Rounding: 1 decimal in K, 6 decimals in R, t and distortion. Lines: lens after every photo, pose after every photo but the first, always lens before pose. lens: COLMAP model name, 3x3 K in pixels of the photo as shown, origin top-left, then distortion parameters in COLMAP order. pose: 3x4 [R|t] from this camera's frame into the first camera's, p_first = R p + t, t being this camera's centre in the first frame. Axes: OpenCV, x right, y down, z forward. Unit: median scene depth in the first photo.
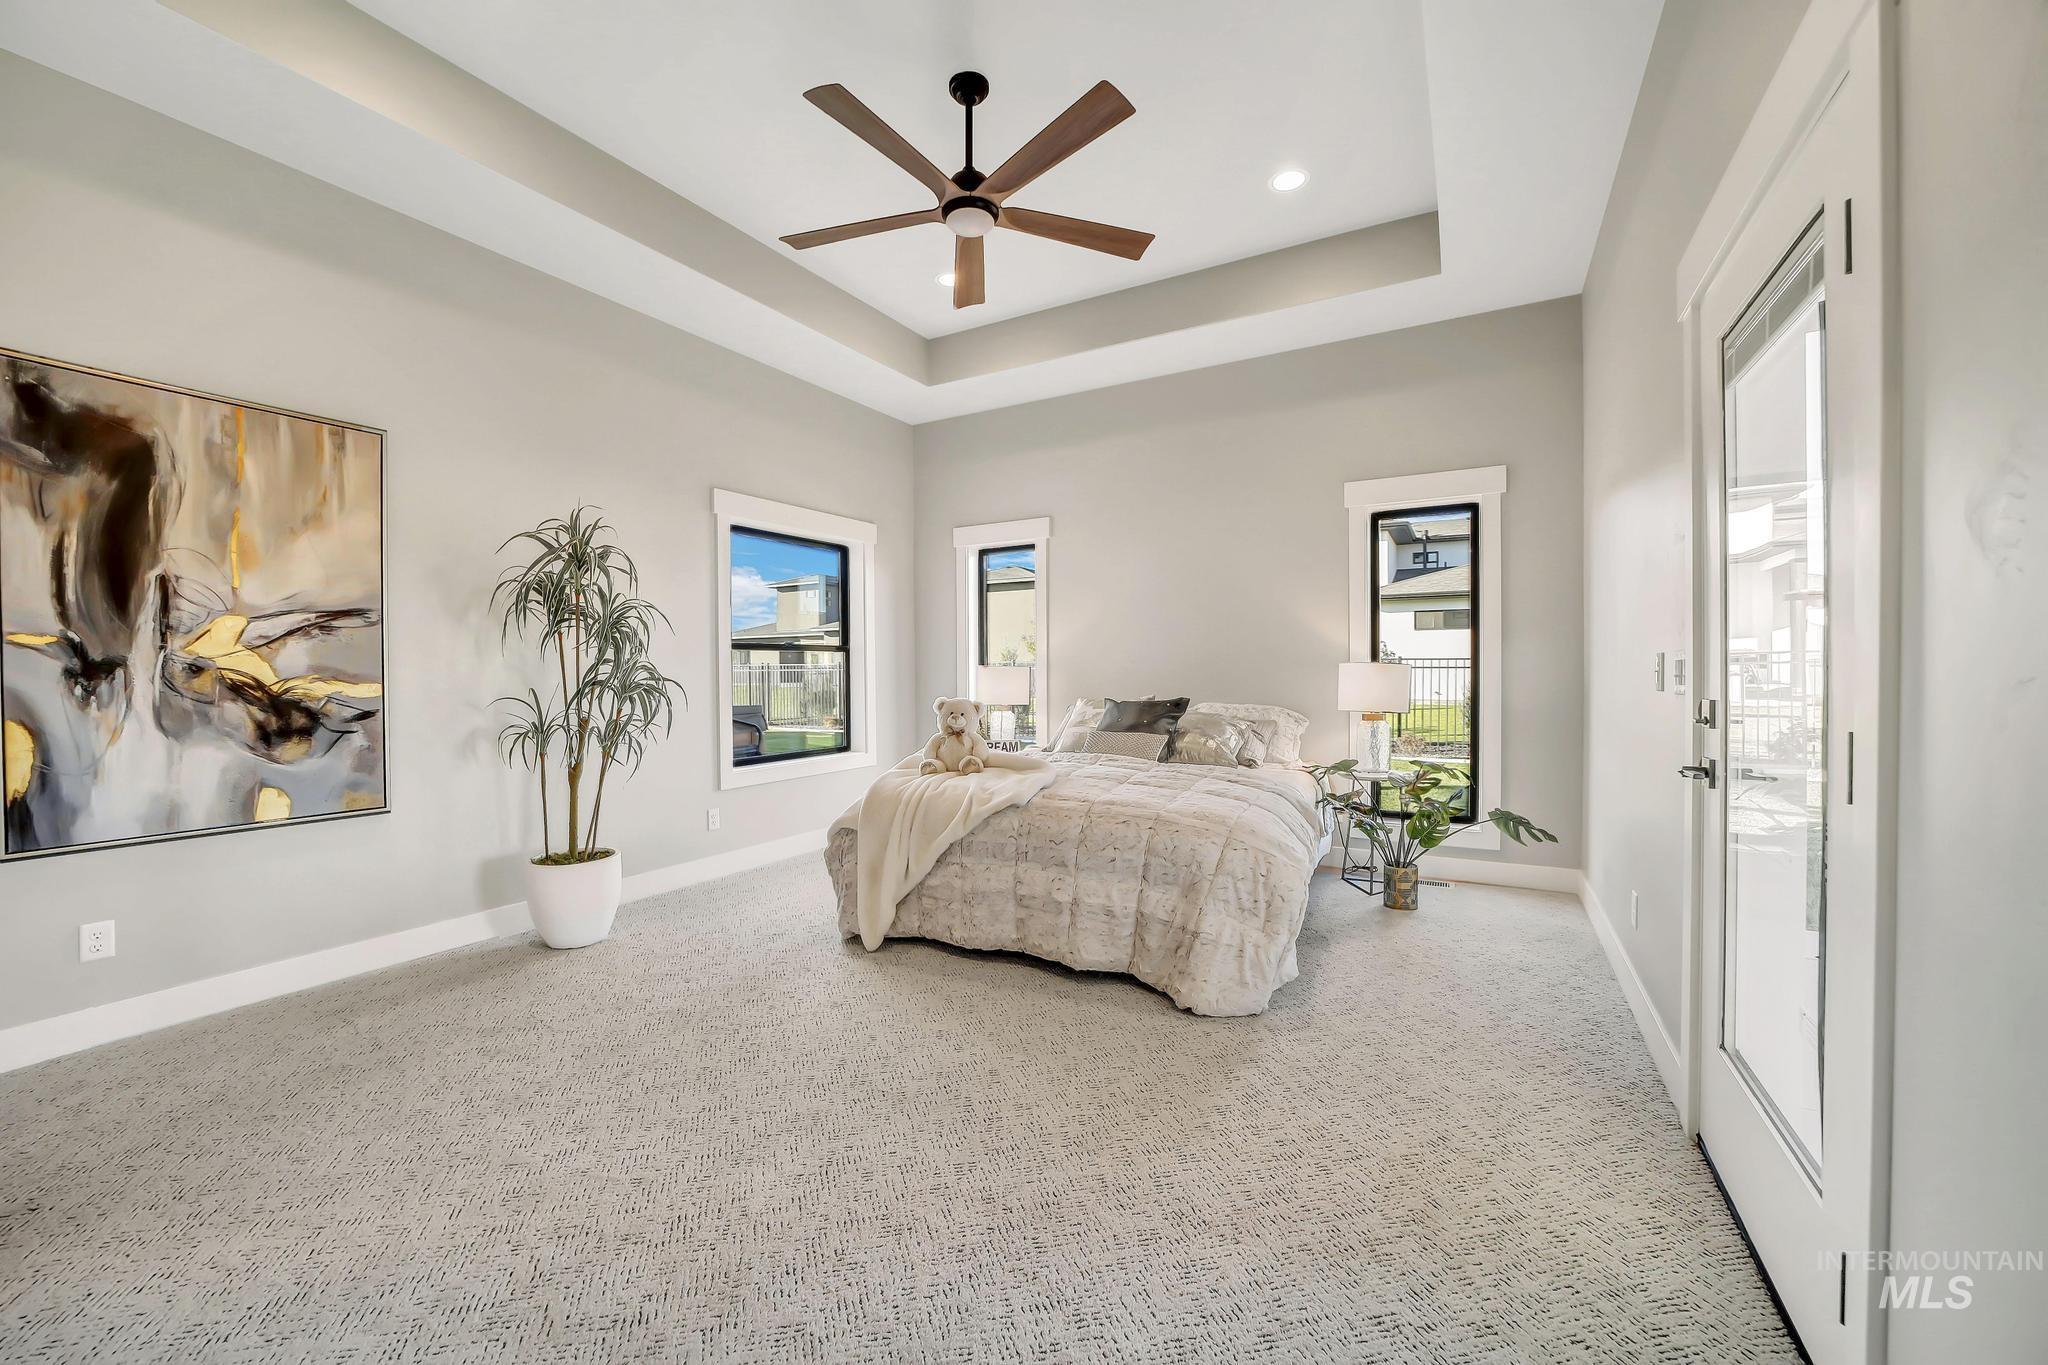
lens RADIAL K [[798.1, 0, 994.0], [0, 798.1, 685.8], [0, 0, 1]] dist [-0.009752, -0.000091]
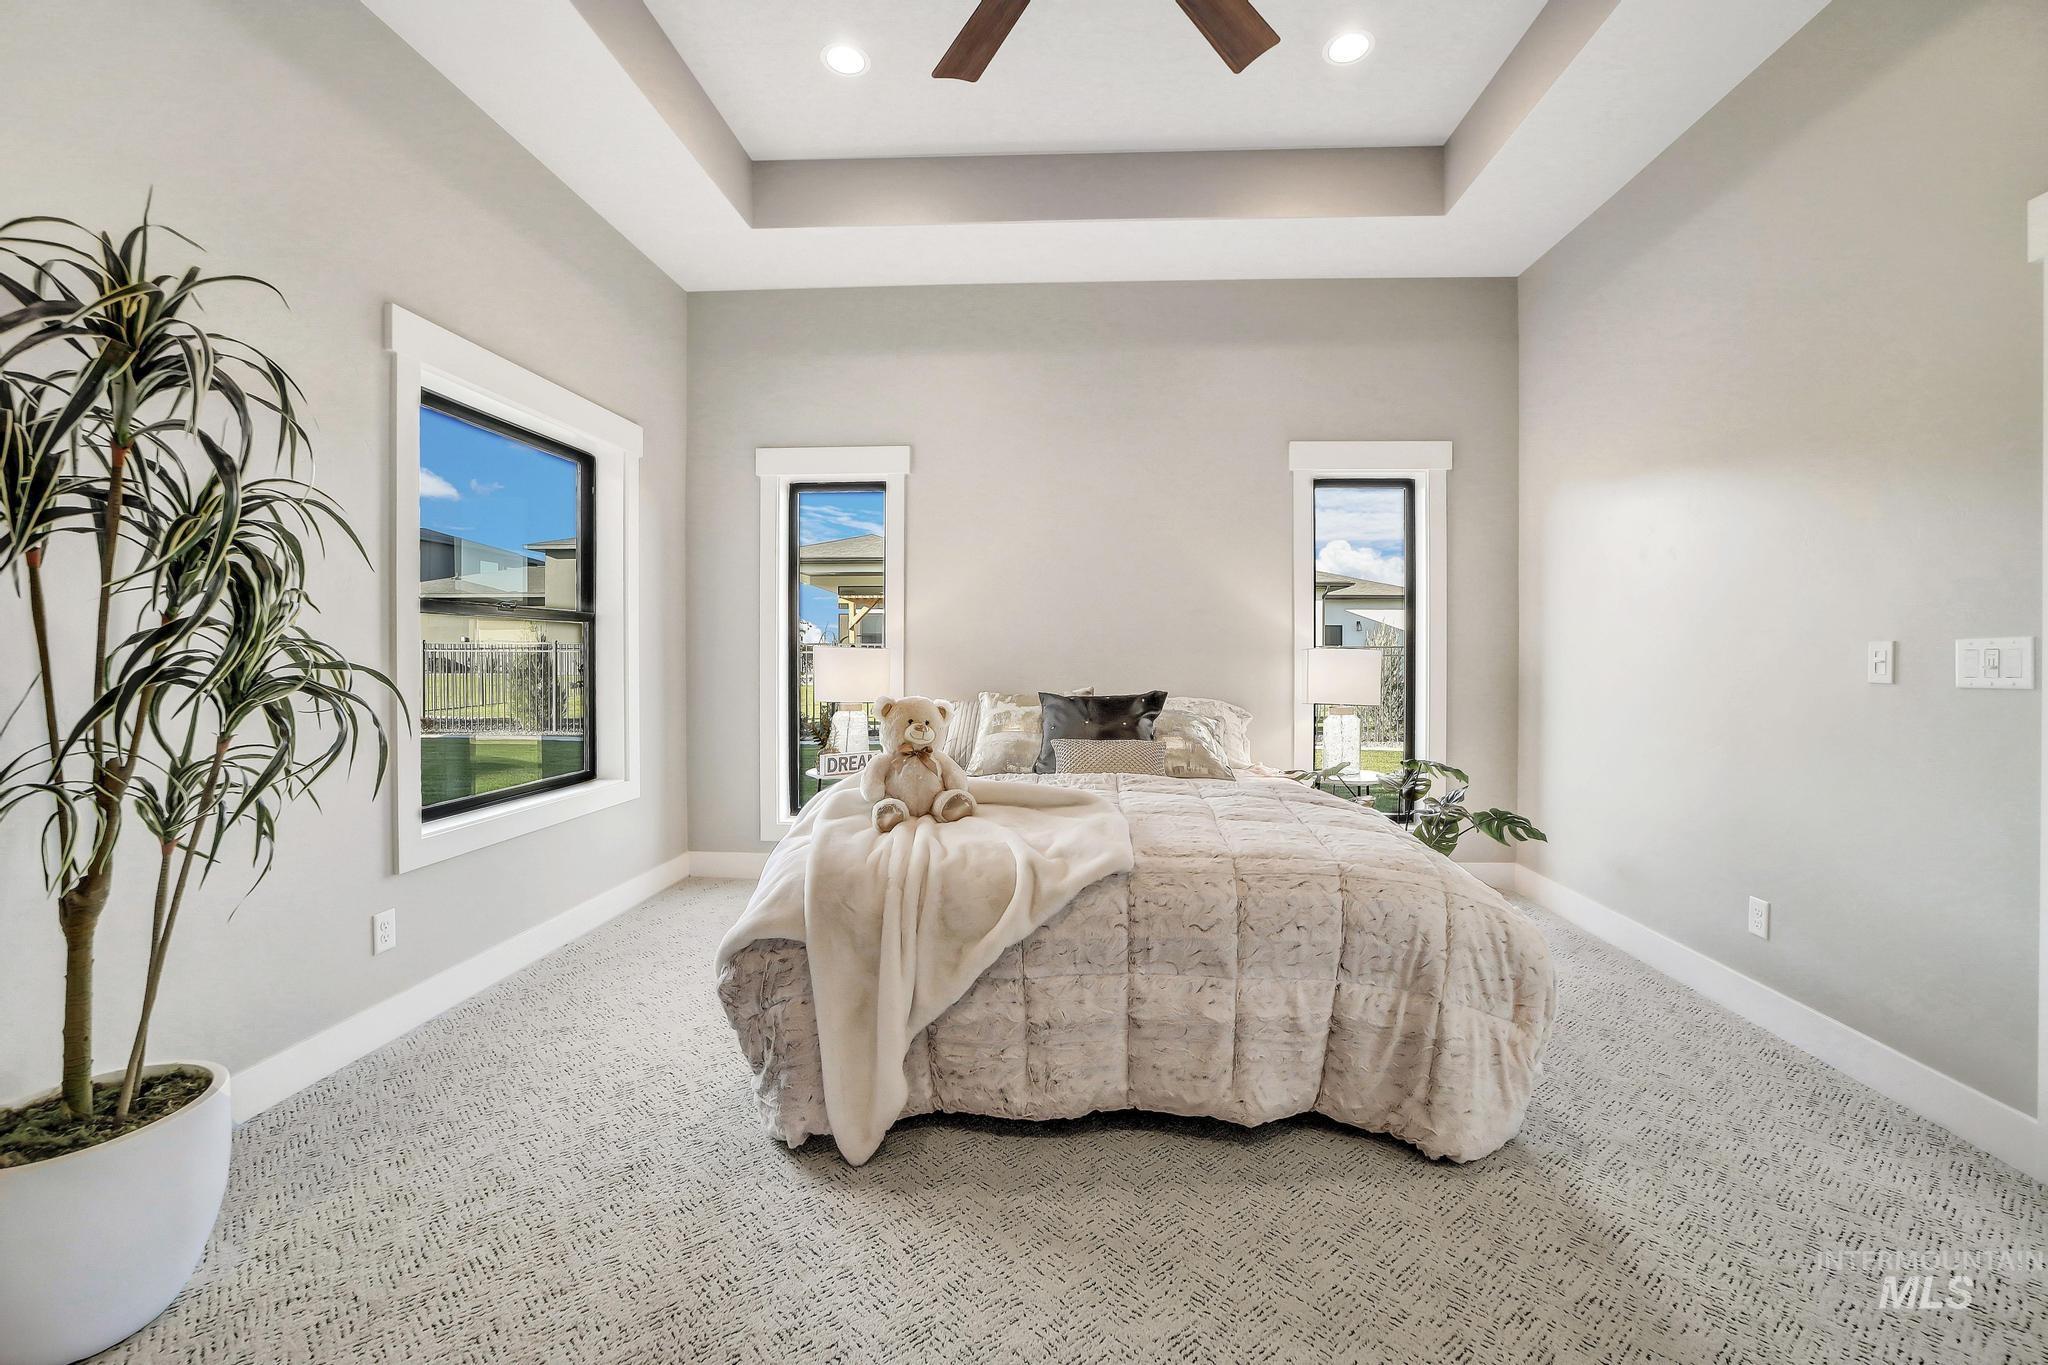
lens RADIAL K [[834.0, 0, 1030.2], [0, 834.0, 667.5], [0, 0, 1]] dist [-0.025247, 0.007035]
pose [[0.883457, 0.000802, 0.468512, -0.313645], [0.001879, 0.999984, -0.005255, -0.004847], [-0.468509, 0.005522, 0.883441, 0.436979]]
